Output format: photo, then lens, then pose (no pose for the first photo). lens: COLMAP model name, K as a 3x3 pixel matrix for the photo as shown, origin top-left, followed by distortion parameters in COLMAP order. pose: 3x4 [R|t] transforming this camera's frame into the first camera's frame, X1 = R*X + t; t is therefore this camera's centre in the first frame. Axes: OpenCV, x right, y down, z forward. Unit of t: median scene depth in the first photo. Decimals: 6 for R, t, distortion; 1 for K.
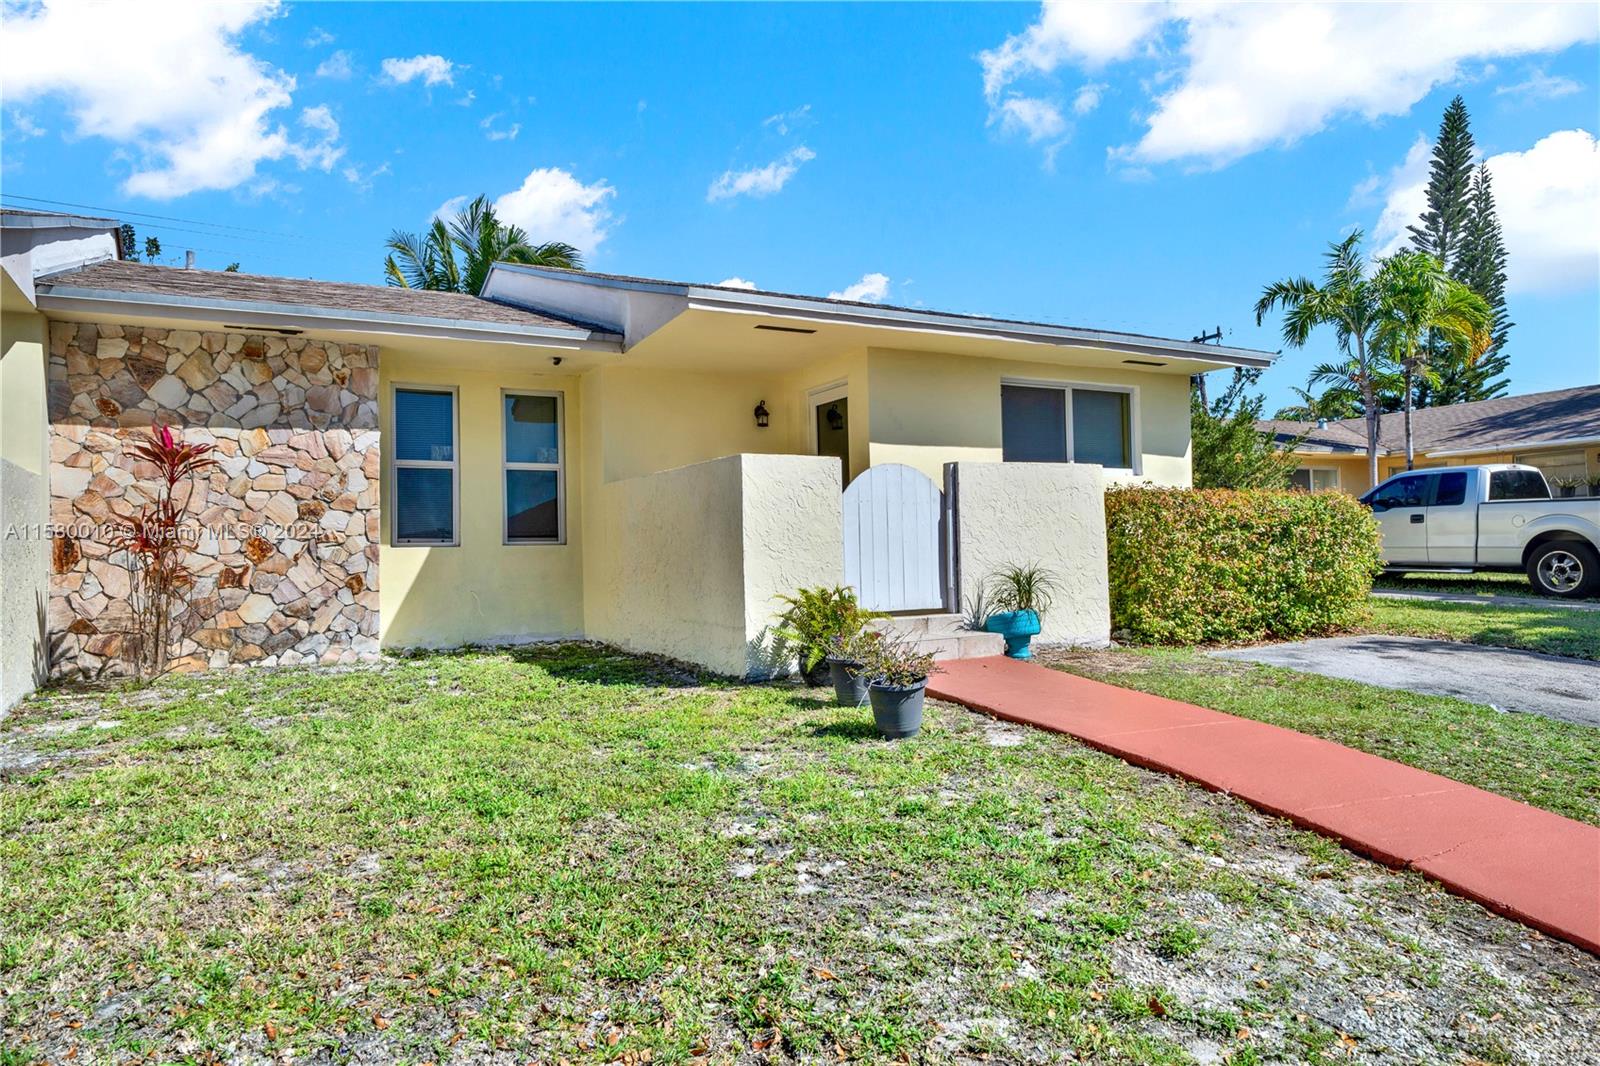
lens RADIAL K [[1064.0, 0, 800.0], [0, 1064.0, 533.0], [0, 0, 1]] dist [0.007563, 0.001405]
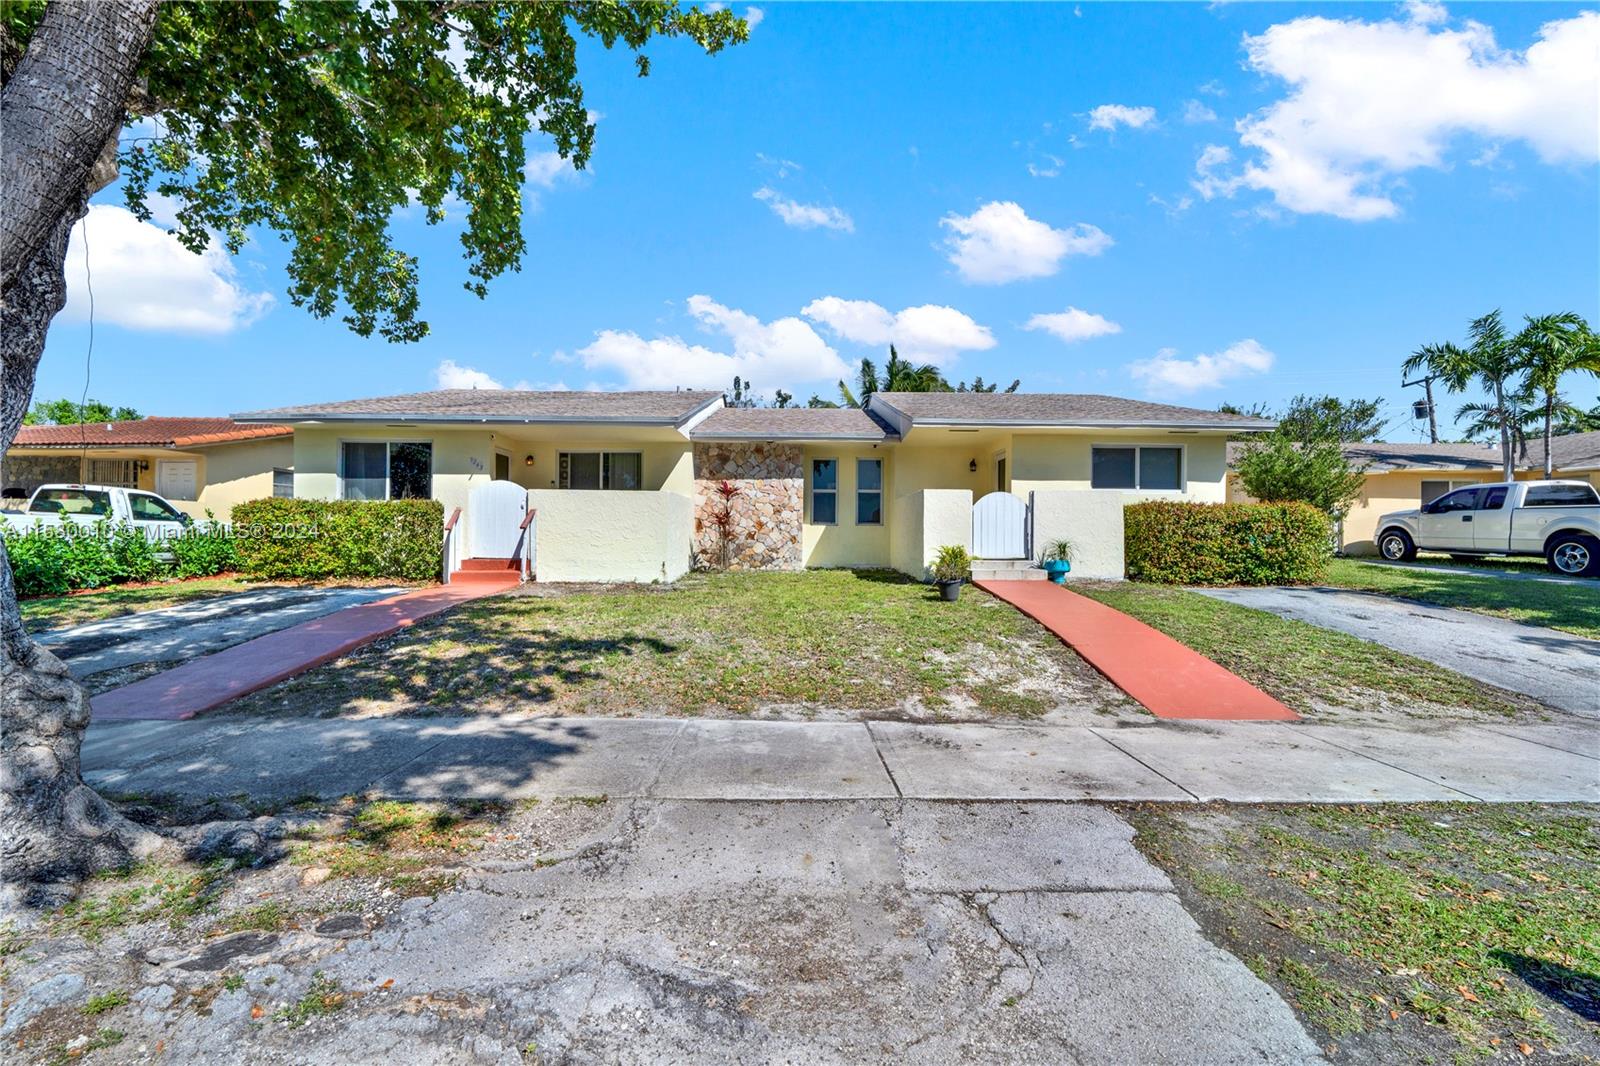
lens RADIAL K [[645.8, 0, 800.0], [0, 645.8, 533.0], [0, 0, 1]] dist [0.000234, 0.000072]
pose [[0.885690, 0.024274, -0.463642, 0.308285], [-0.013190, 0.999545, 0.027133, -0.009517], [0.464090, -0.017916, 0.885607, -0.352644]]
